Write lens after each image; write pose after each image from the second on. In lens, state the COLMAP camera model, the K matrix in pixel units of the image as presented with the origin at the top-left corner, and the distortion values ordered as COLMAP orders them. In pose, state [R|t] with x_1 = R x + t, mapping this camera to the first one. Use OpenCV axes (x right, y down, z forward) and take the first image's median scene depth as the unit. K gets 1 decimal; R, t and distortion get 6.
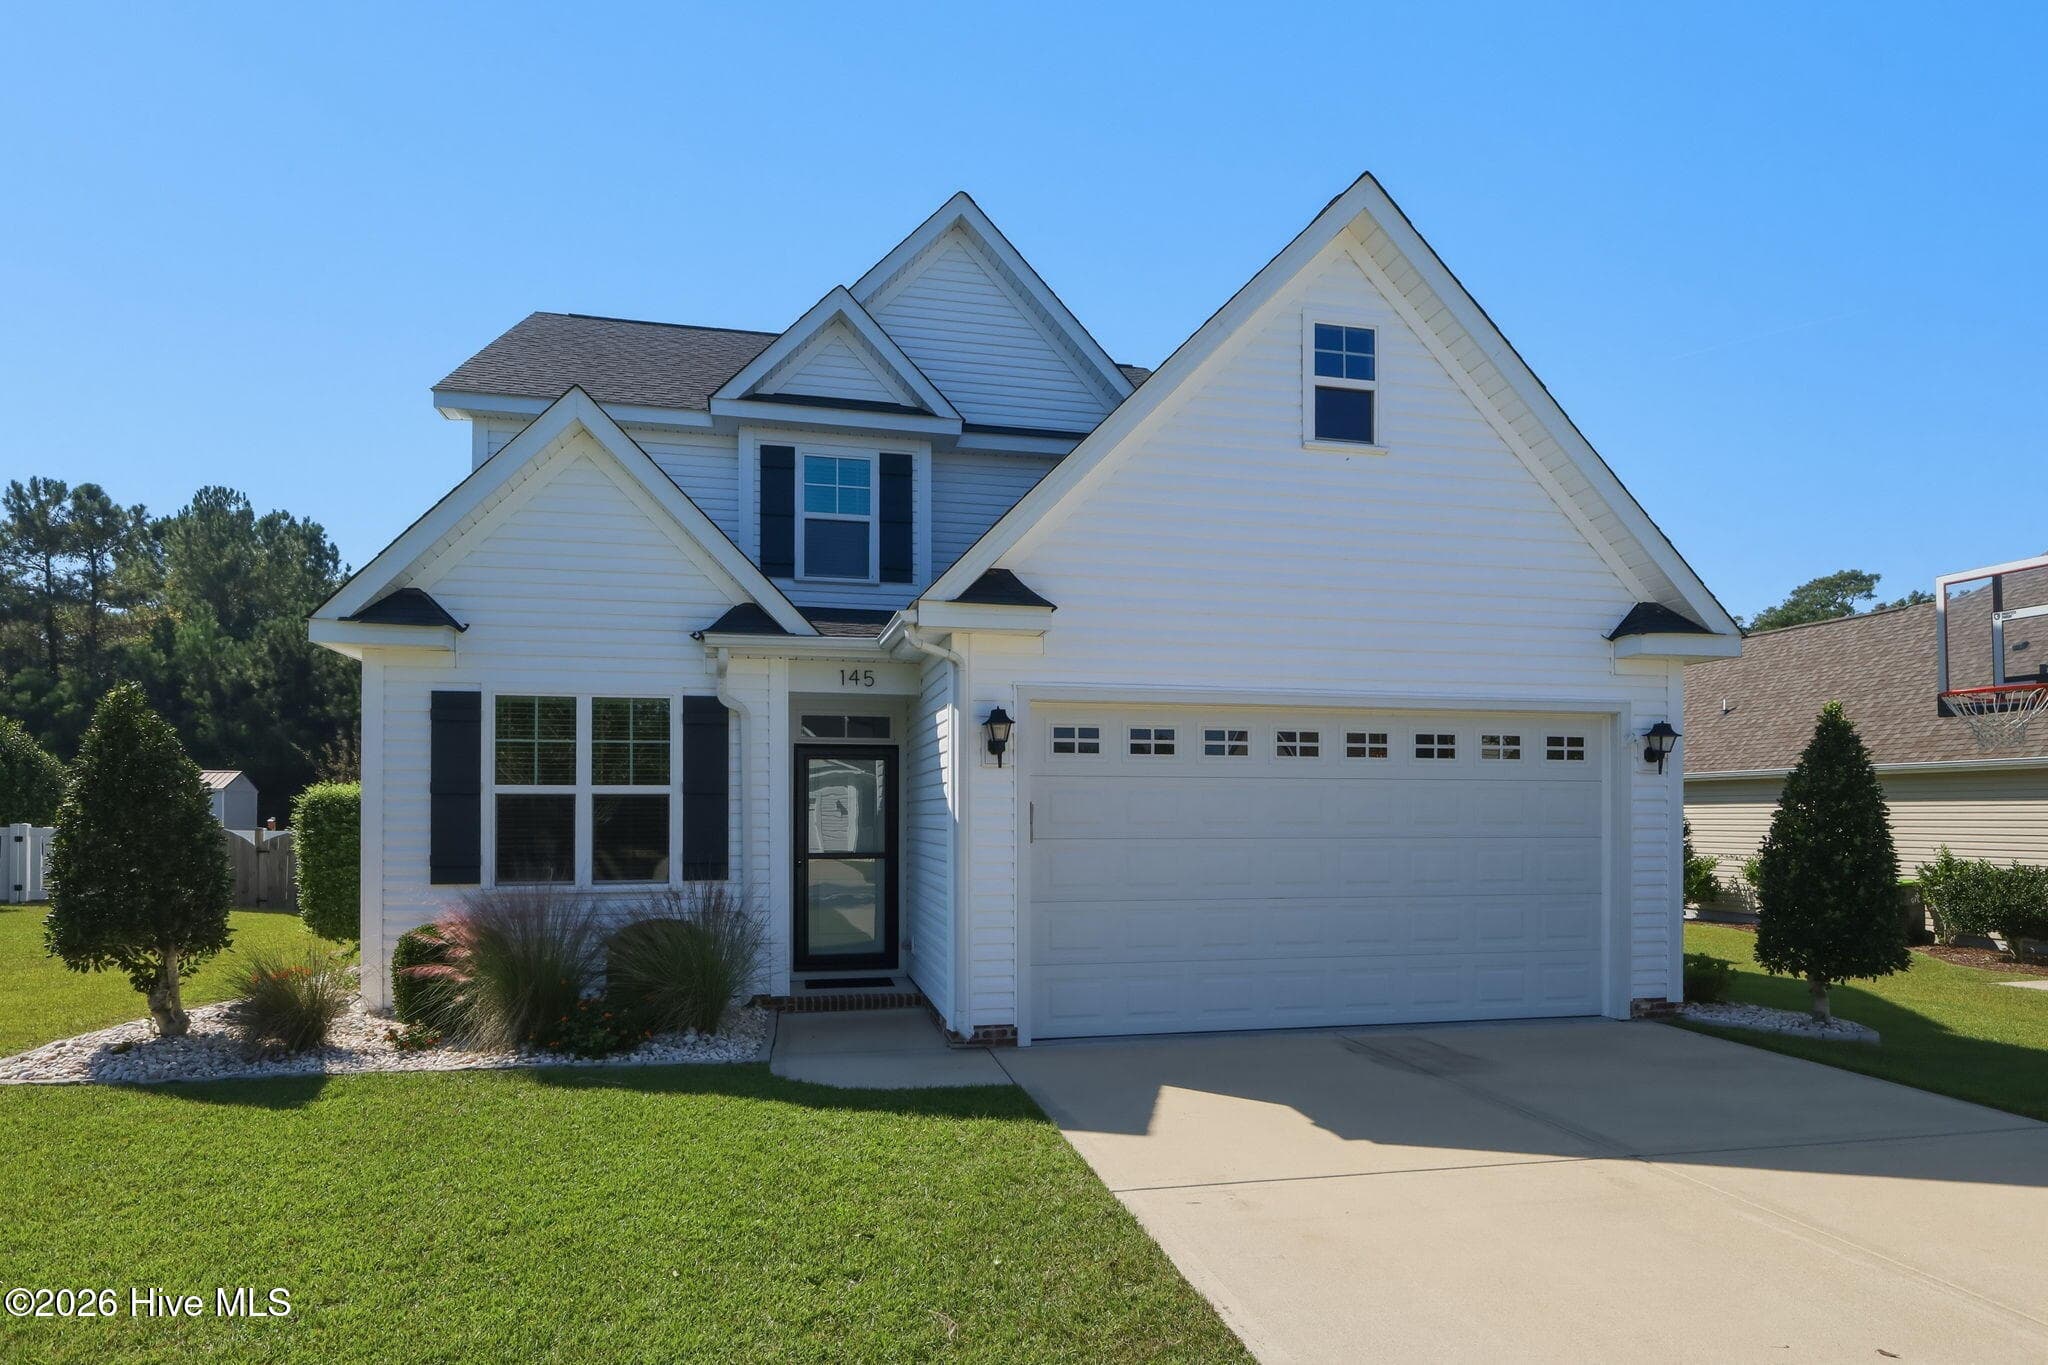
lens RADIAL K [[1148.1, 0, 1027.2], [0, 1148.1, 804.9], [0, 0, 1]] dist [-0.000177, -0.001075]
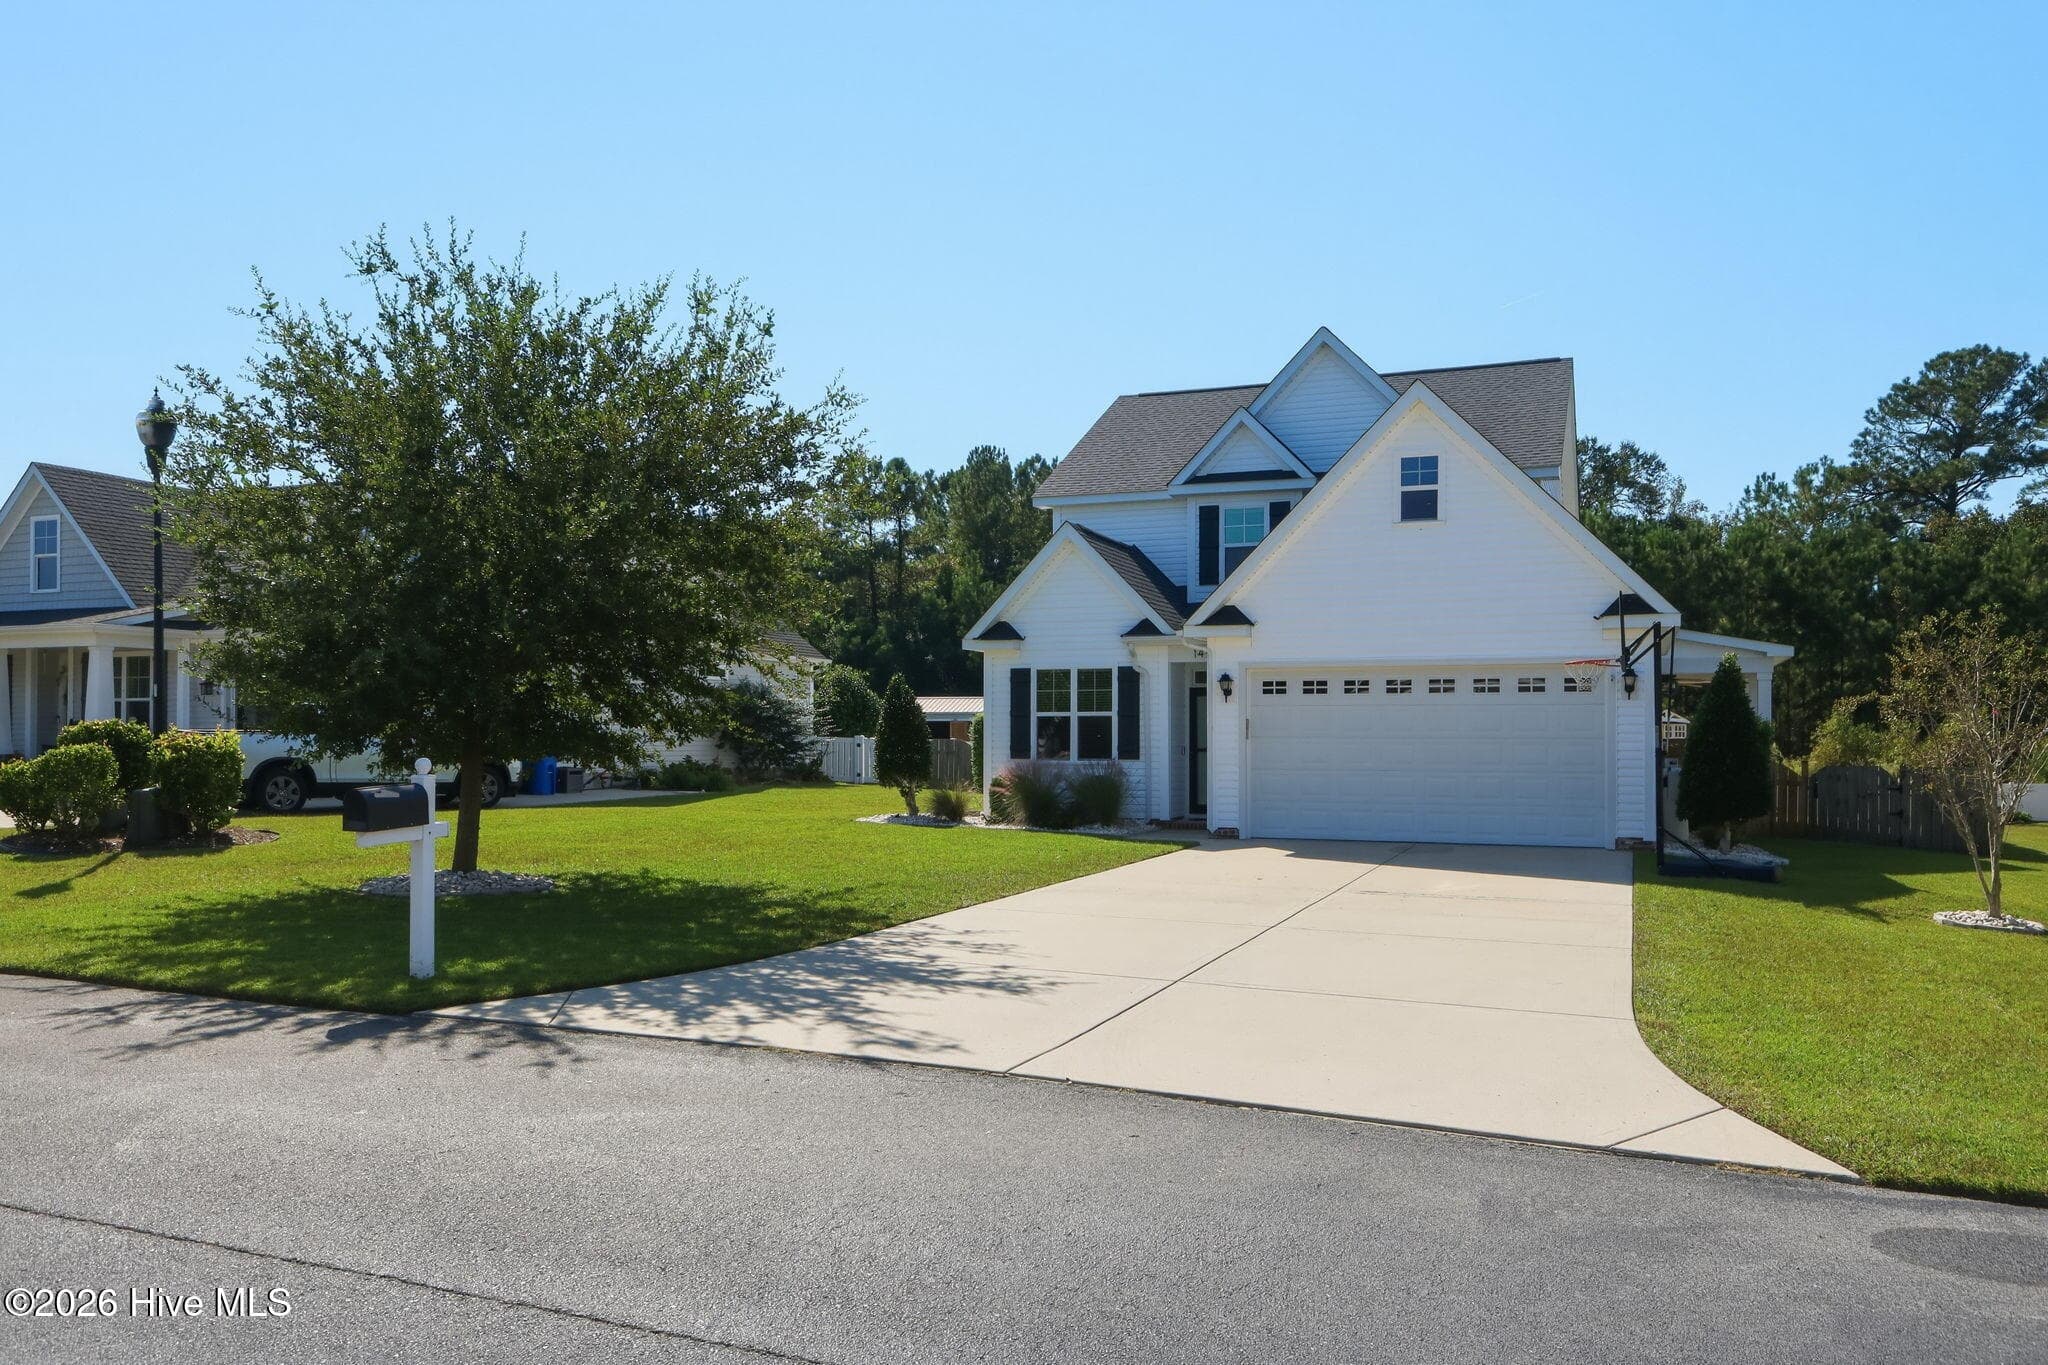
lens RADIAL K [[1476.1, 0, 1030.2], [0, 1476.1, 721.7], [0, 0, 1]] dist [0.003289, 0.001822]
pose [[0.826236, -0.004148, -0.563309, 1.020228], [0.002814, 0.999991, -0.003236, 0.008677], [0.563317, 0.001088, 0.826240, -1.207217]]
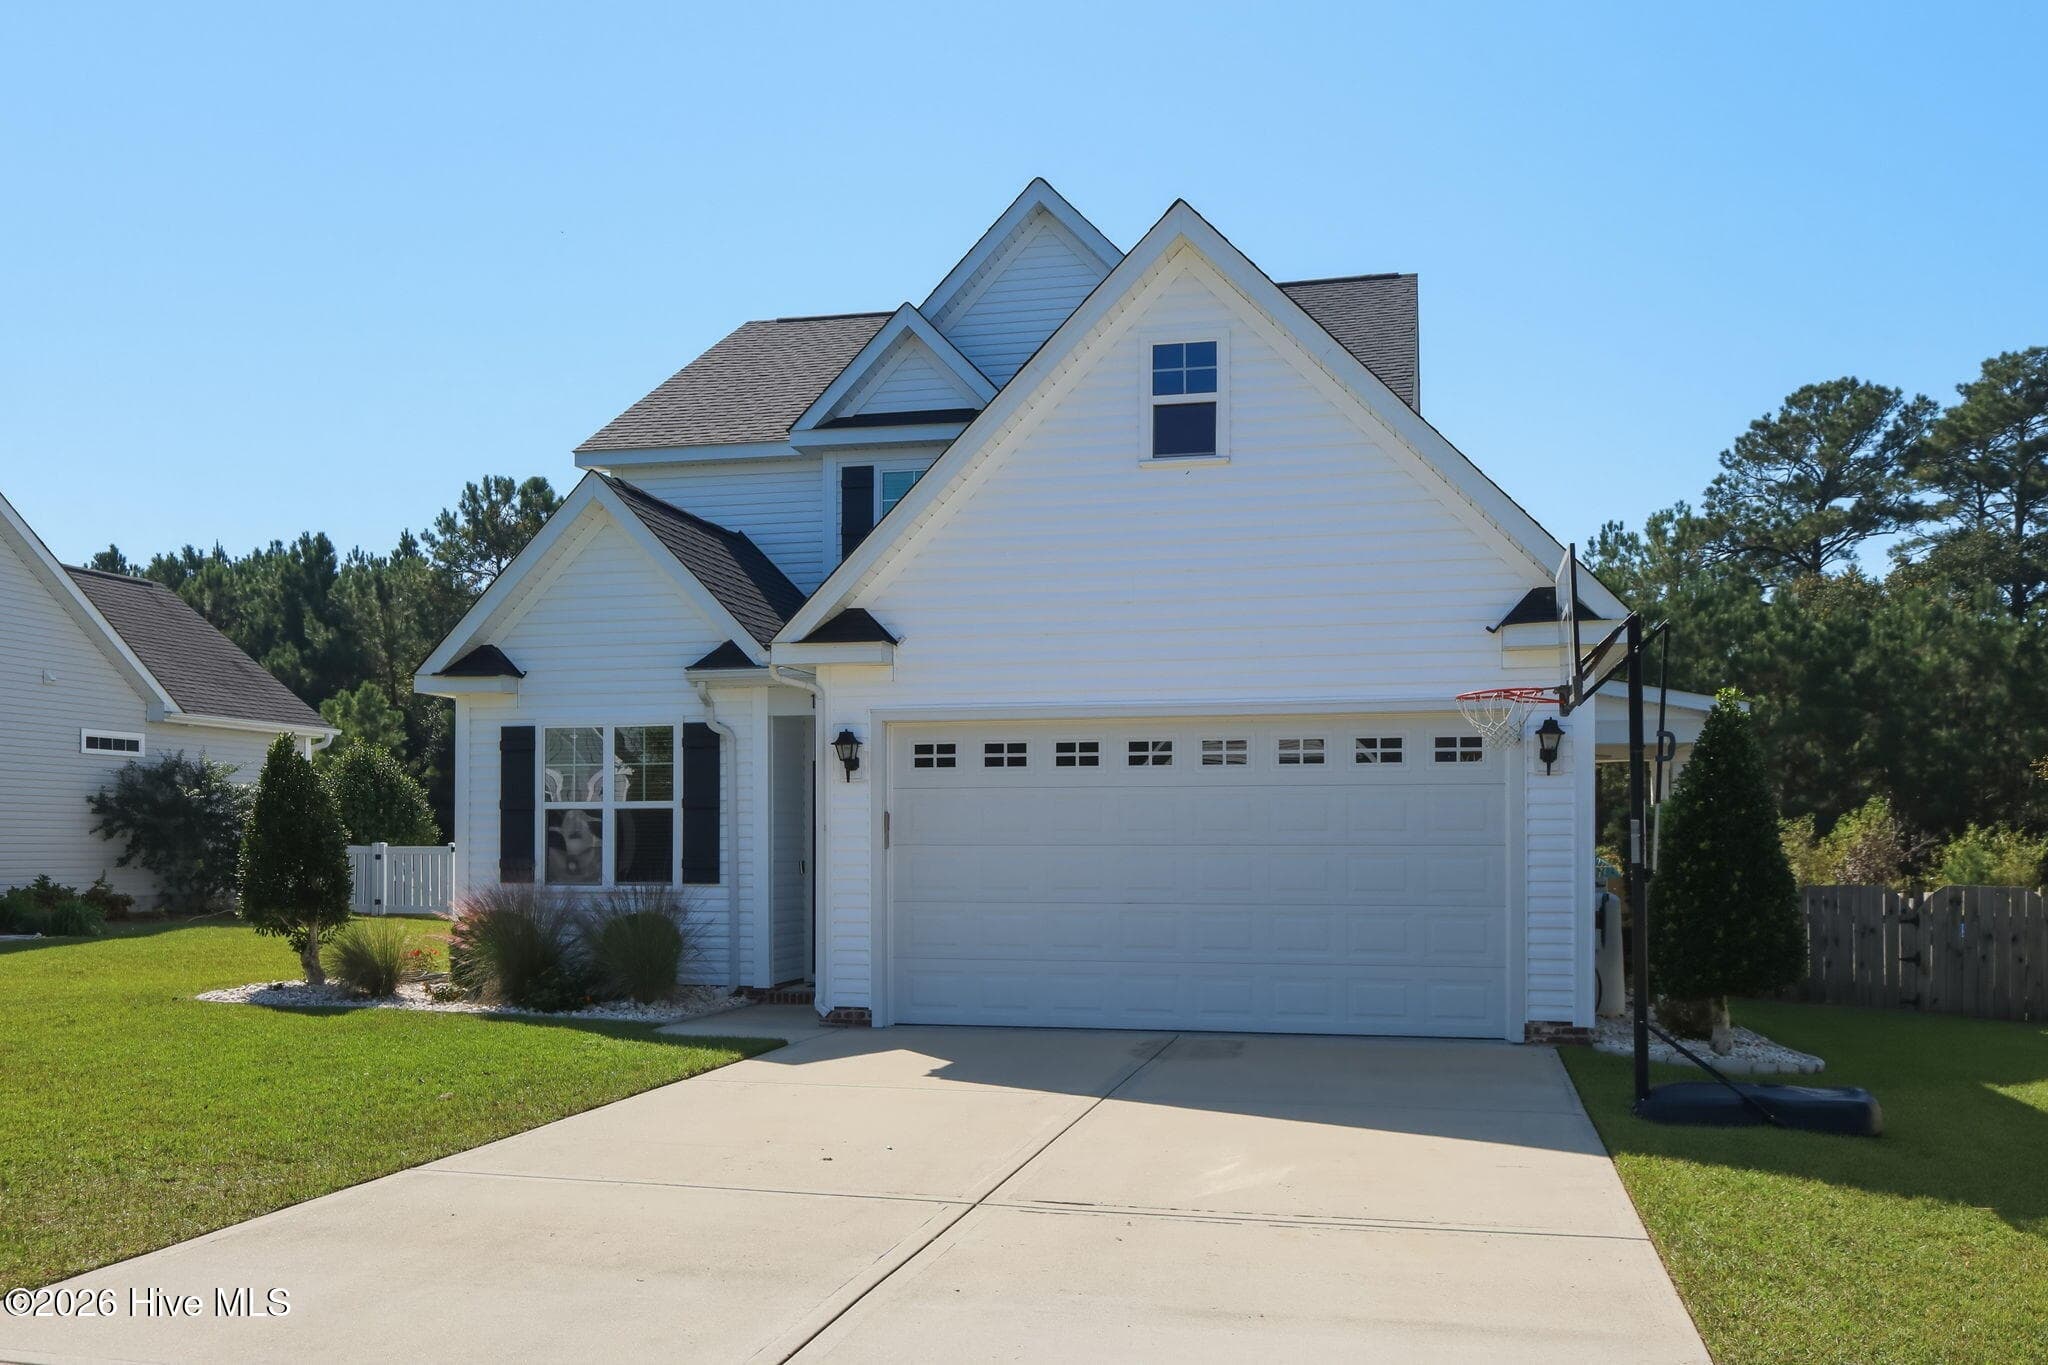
lens RADIAL K [[1731.1, 0, 1020.1], [0, 1731.1, 820.1], [0, 0, 1]] dist [-0.006843, -0.000206]
pose [[0.900385, -0.007077, -0.435037, 0.763130], [0.005161, 0.999971, -0.005586, 0.014095], [0.435064, 0.002785, 0.900395, -0.420606]]
